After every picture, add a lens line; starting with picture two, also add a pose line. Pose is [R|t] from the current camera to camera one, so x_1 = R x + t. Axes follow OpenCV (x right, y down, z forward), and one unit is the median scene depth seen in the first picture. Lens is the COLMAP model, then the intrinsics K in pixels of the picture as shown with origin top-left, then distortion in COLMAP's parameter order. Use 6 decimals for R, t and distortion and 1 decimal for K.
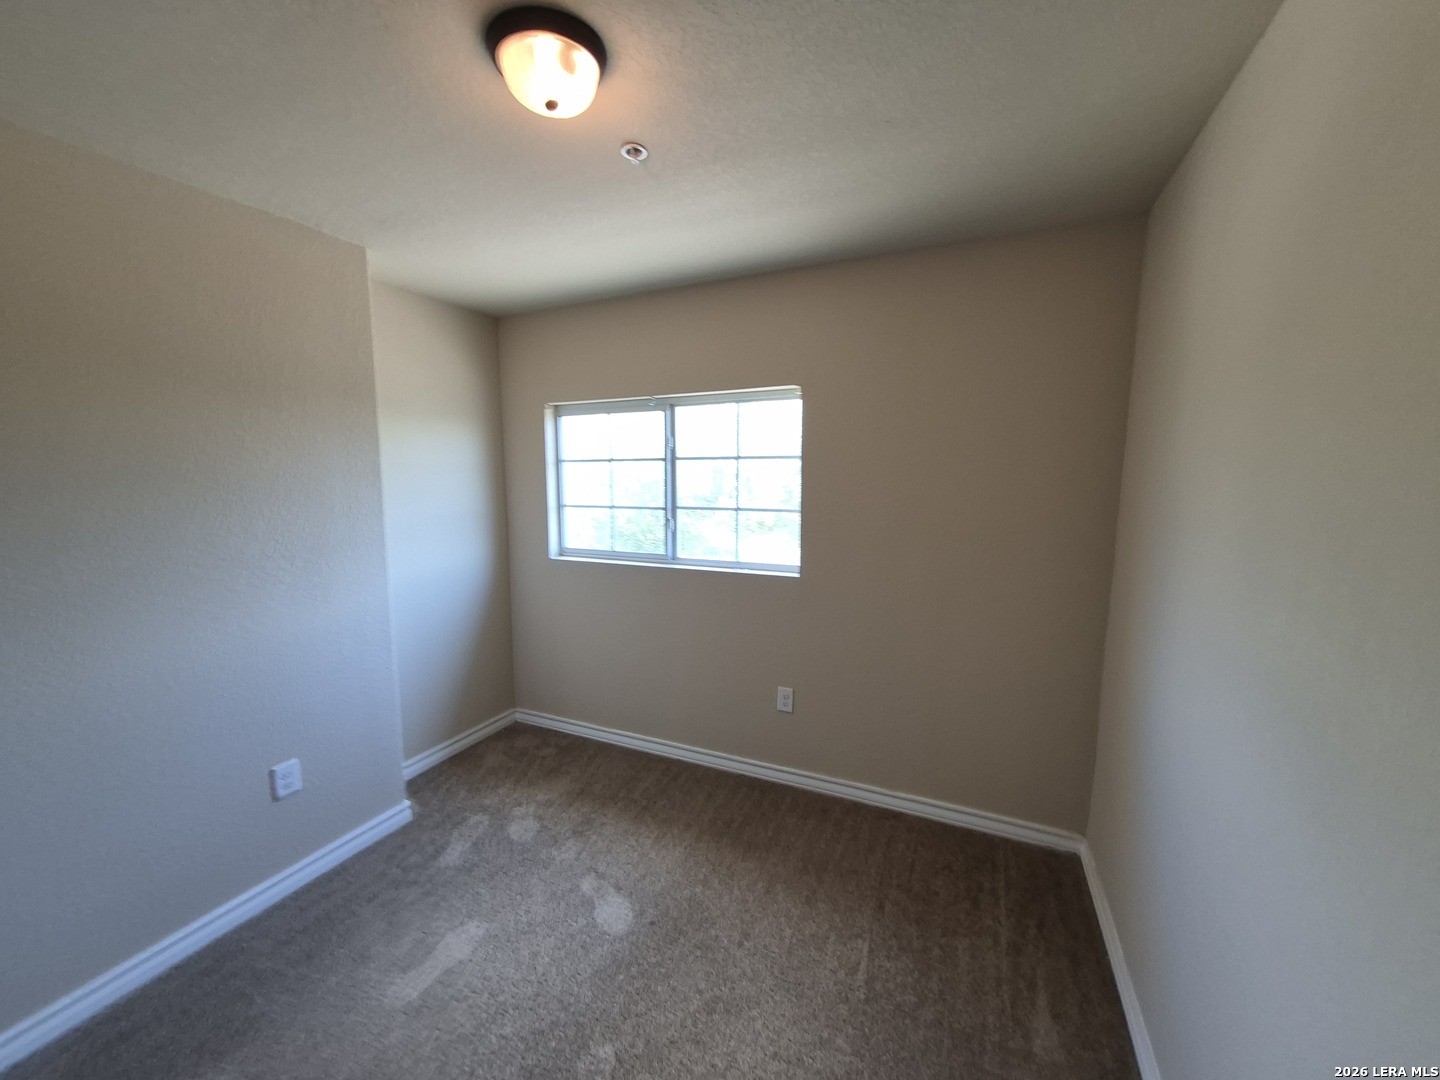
lens RADIAL K [[570.5, 0, 717.7], [0, 570.5, 549.3], [0, 0, 1]] dist [0.003054, -0.000142]
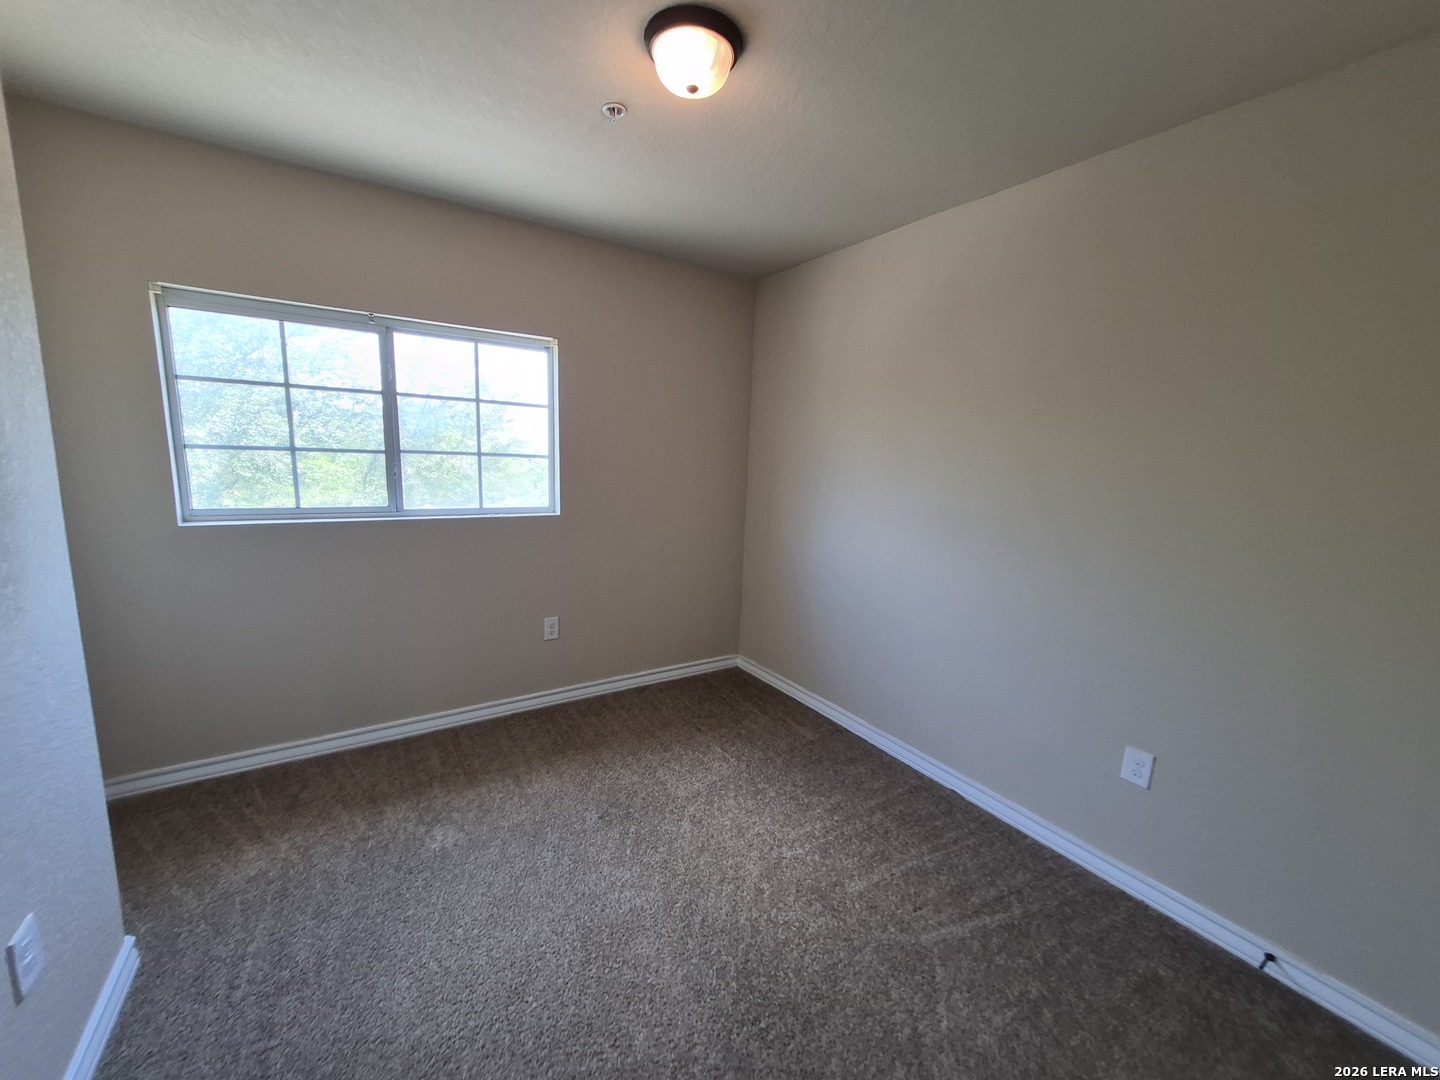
lens RADIAL K [[563.7, 0, 717.8], [0, 563.7, 547.4], [0, 0, 1]] dist [0.003336, -0.000207]
pose [[0.520995, -0.118439, 0.845303, -0.616880], [0.071790, 0.992898, 0.094872, 0.027359], [-0.850535, 0.011256, 0.525797, 0.152826]]
